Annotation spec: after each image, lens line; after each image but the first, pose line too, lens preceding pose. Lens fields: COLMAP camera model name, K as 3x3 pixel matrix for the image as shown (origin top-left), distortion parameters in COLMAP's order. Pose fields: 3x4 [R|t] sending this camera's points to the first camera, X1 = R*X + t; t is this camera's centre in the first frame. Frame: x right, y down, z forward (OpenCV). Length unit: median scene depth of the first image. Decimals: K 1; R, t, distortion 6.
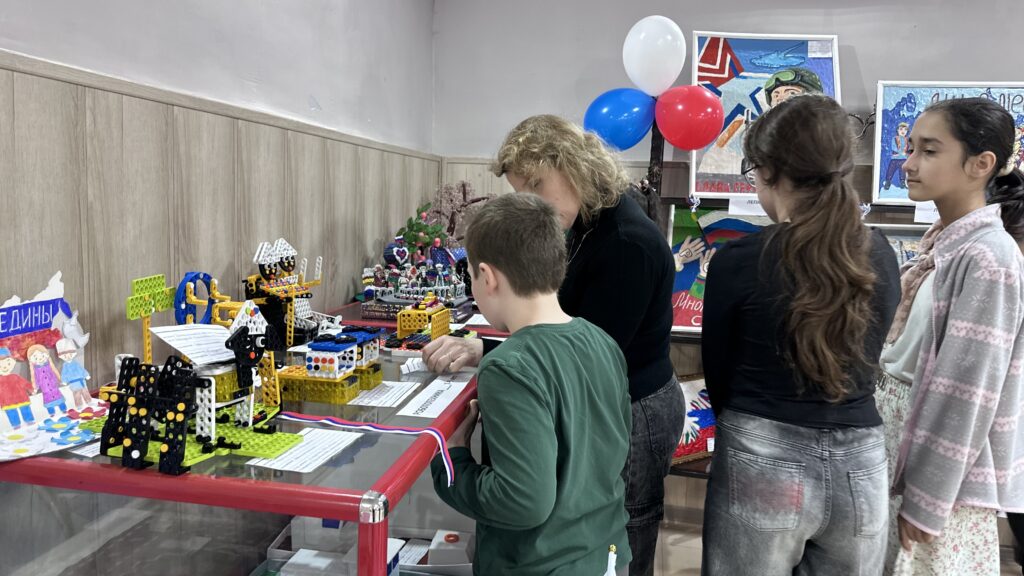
lens RADIAL K [[705.4, 0, 512.0], [0, 705.4, 288.0], [0, 0, 1]] dist [0.099824, -0.133239]
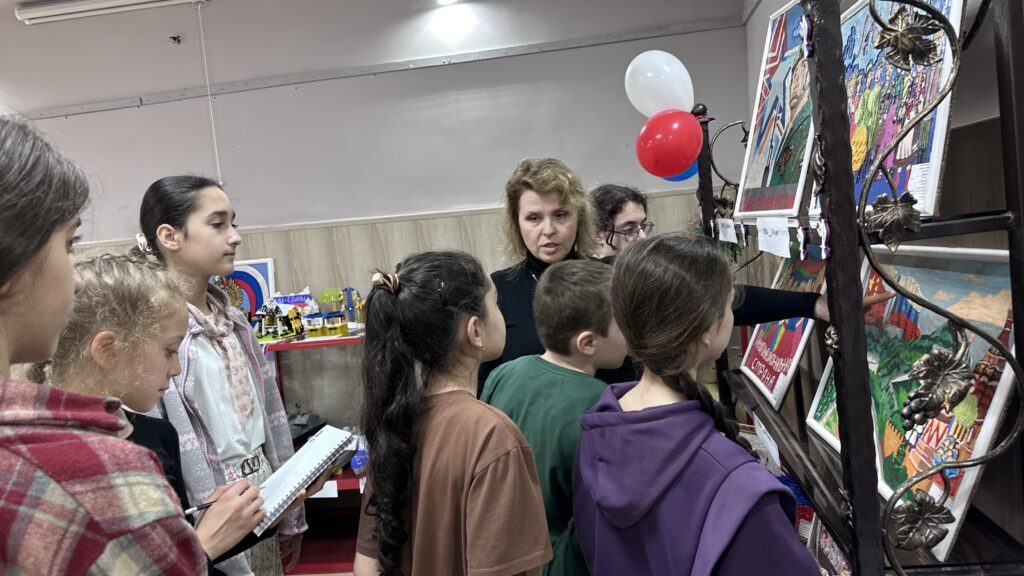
lens RADIAL K [[705.4, 0, 512.0], [0, 705.4, 288.0], [0, 0, 1]] dist [0.099824, -0.133239]
pose [[0.068753, 0.044255, -0.996652, 1.094066], [-0.029523, 0.998668, 0.042308, -0.073071], [0.997197, 0.026516, 0.069968, 0.671622]]
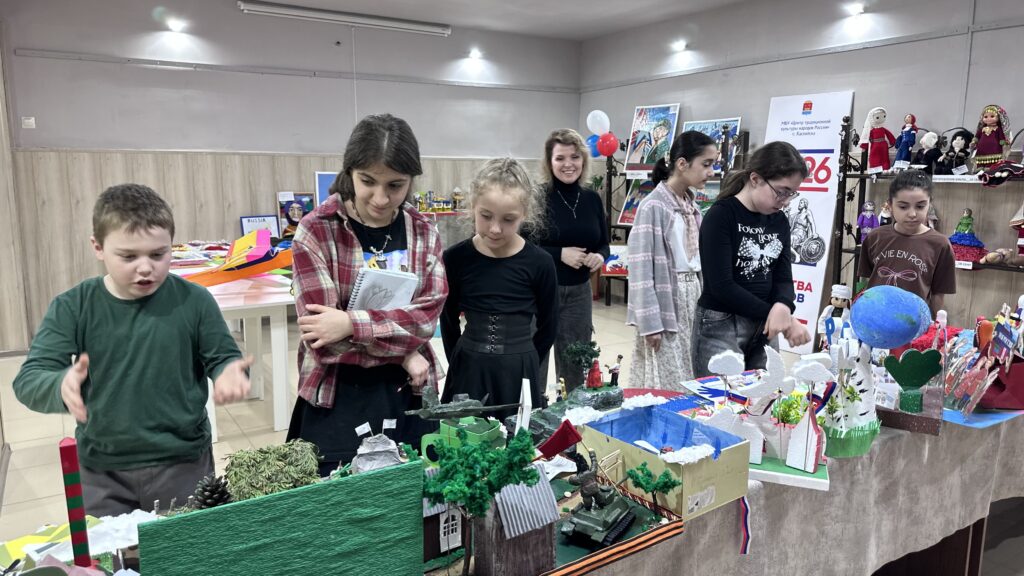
lens RADIAL K [[705.4, 0, 512.0], [0, 705.4, 288.0], [0, 0, 1]] dist [0.099824, -0.133239]
pose [[0.691881, 0.084031, -0.717105, 1.867531], [-0.065838, 0.996409, 0.053238, 0.183425], [0.719003, 0.010378, 0.694929, -1.101461]]
